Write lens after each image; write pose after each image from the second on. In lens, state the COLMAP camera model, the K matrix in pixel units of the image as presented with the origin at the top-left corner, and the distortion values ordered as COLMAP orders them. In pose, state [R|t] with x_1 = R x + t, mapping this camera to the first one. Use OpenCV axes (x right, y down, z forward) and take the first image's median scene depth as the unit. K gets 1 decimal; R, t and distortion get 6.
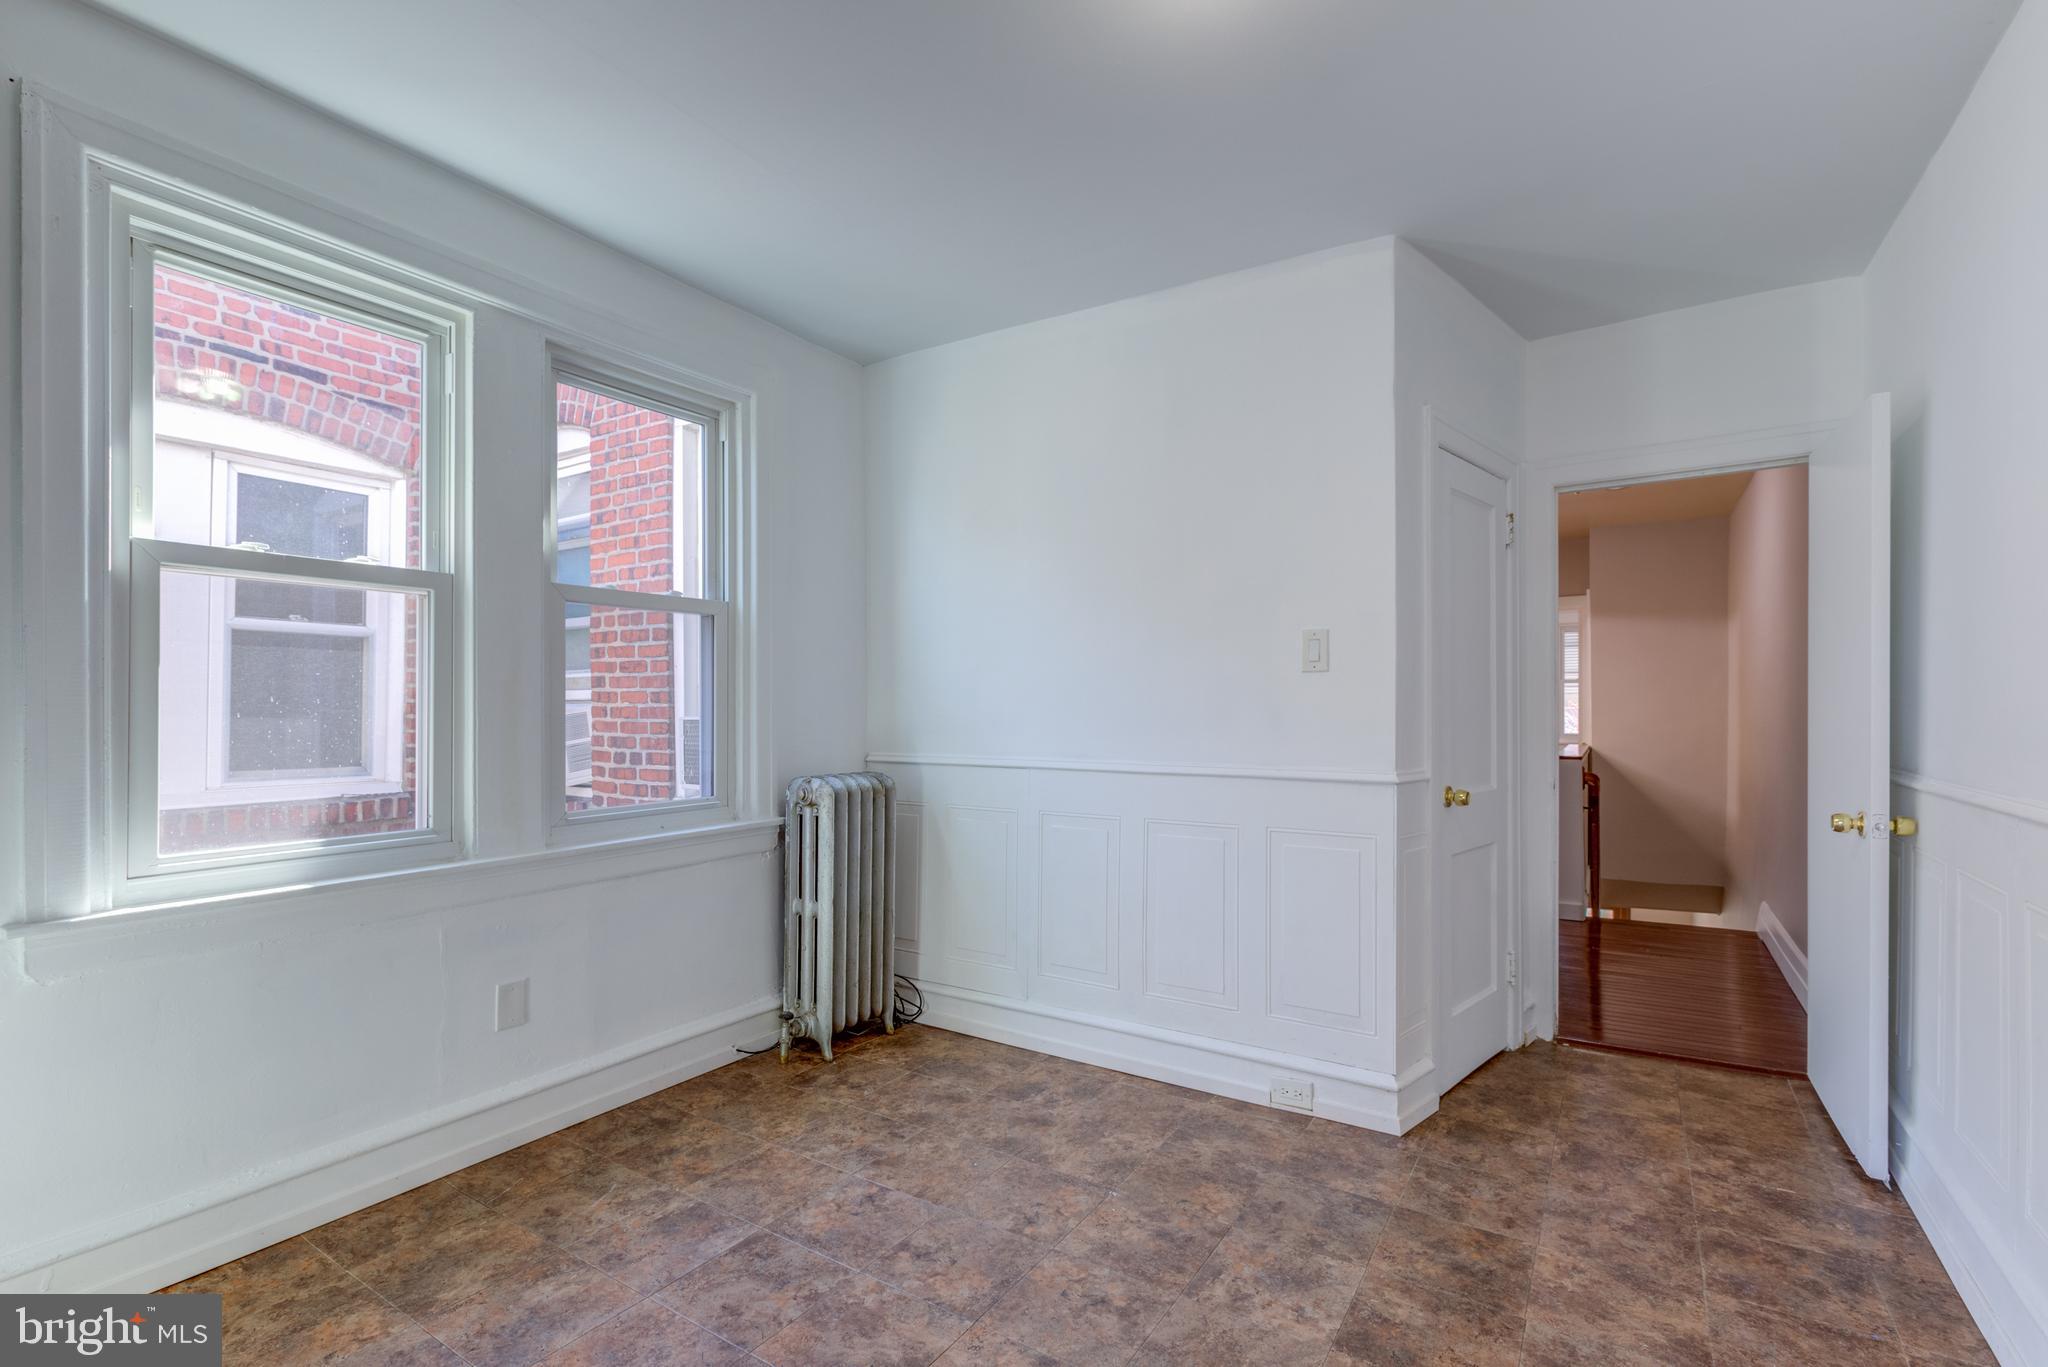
lens RADIAL K [[942.1, 0, 1023.5], [0, 942.1, 699.1], [0, 0, 1]] dist [0.000045, 0.000370]
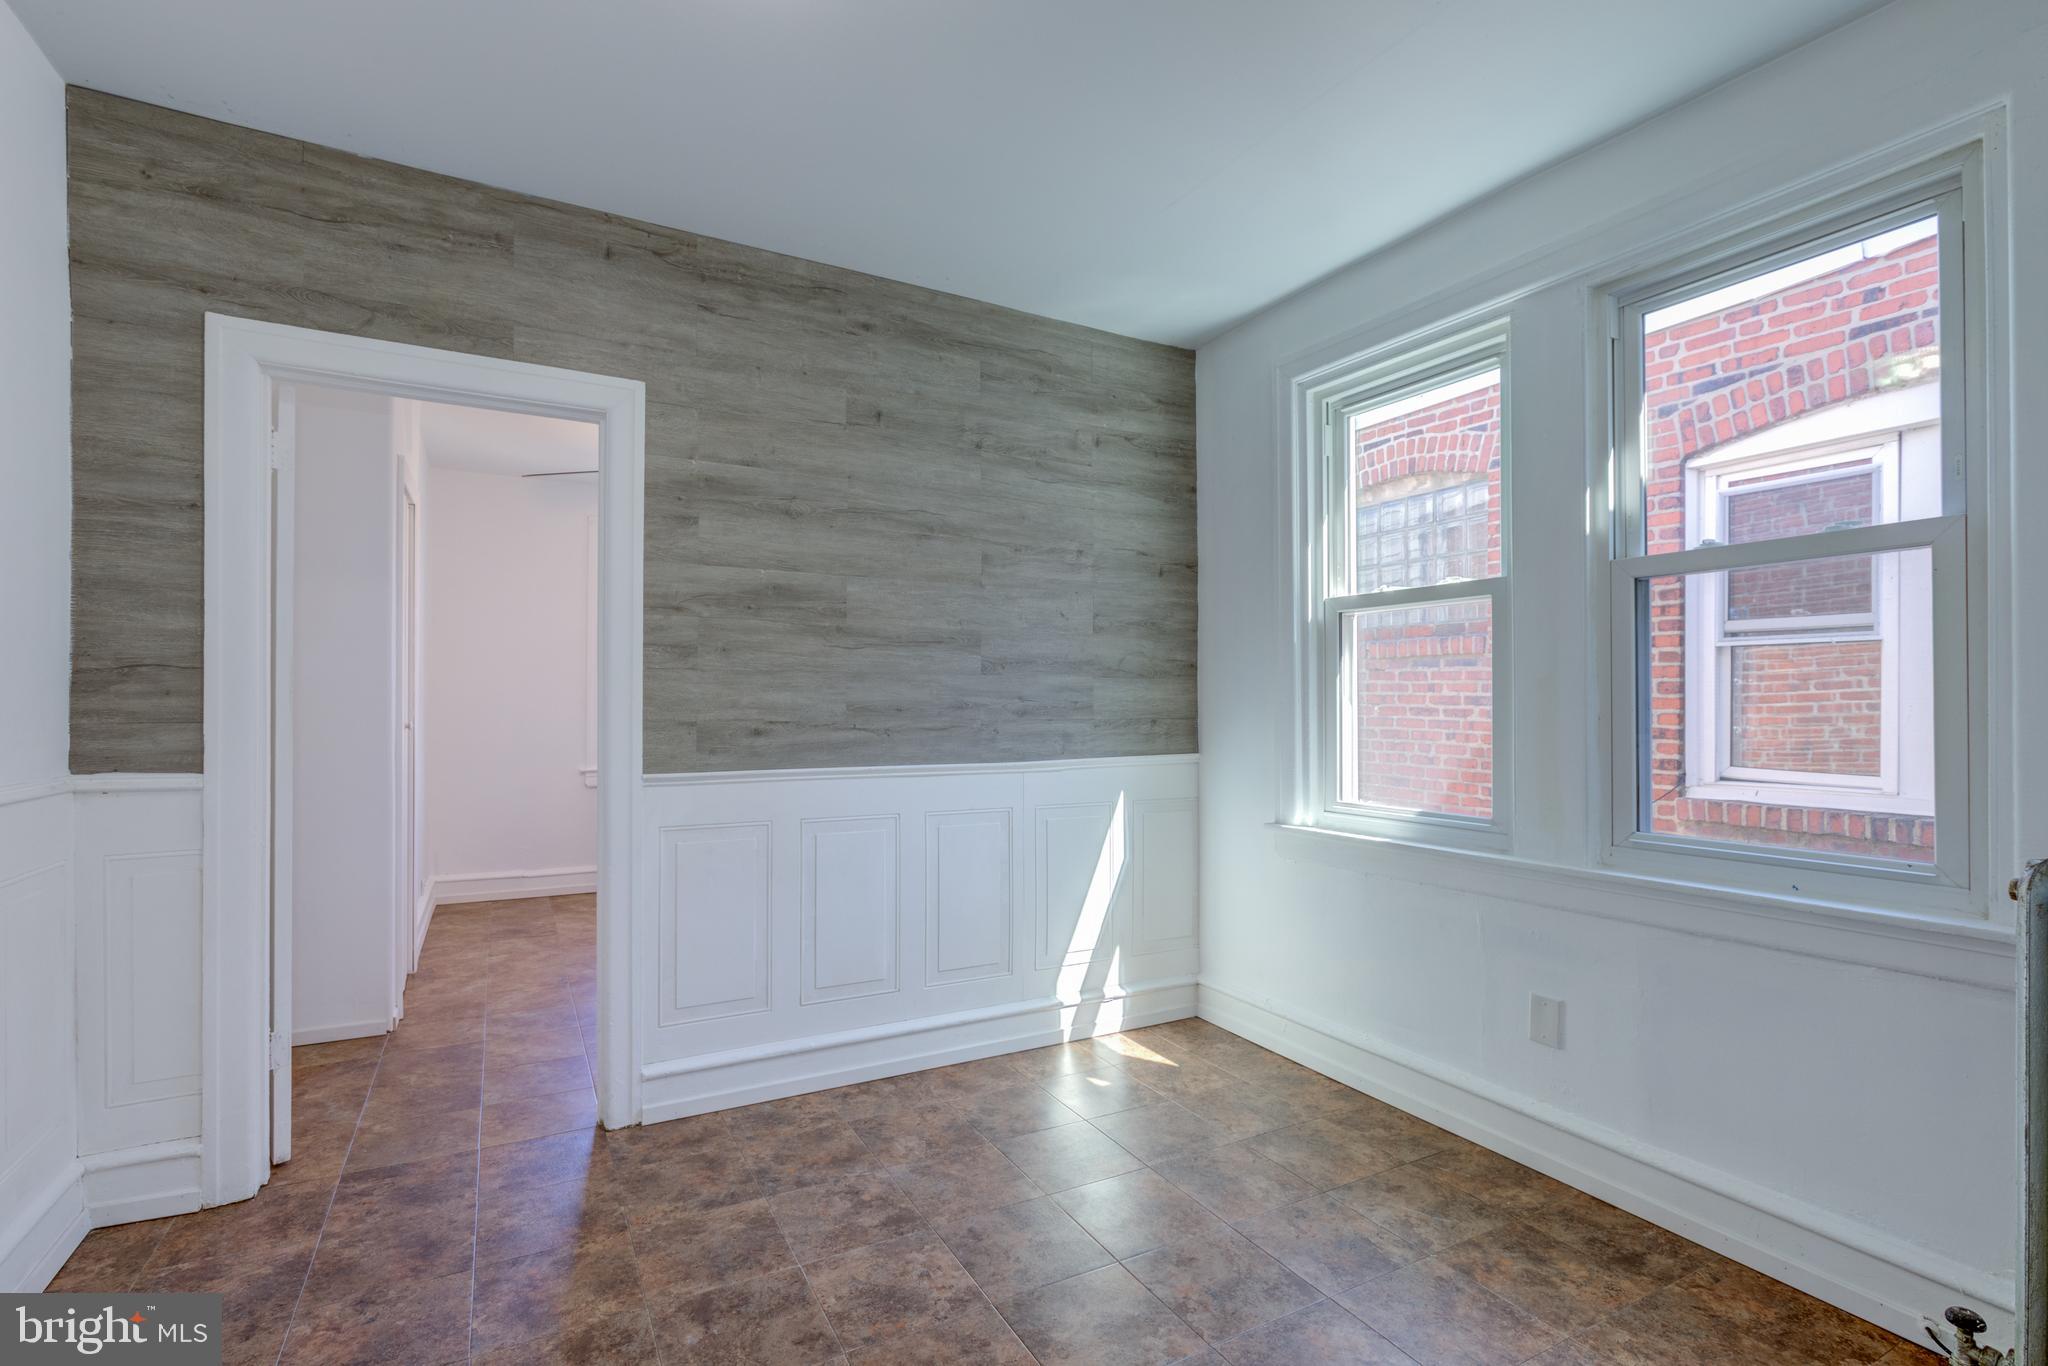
lens RADIAL K [[942.1, 0, 1023.5], [0, 942.1, 698.6], [0, 0, 1]] dist [0.000045, 0.000370]
pose [[-0.471886, -0.006639, -0.881635, 0.573351], [0.001883, 0.999962, -0.008539, 0.009459], [0.881658, -0.005690, -0.471856, 1.052313]]
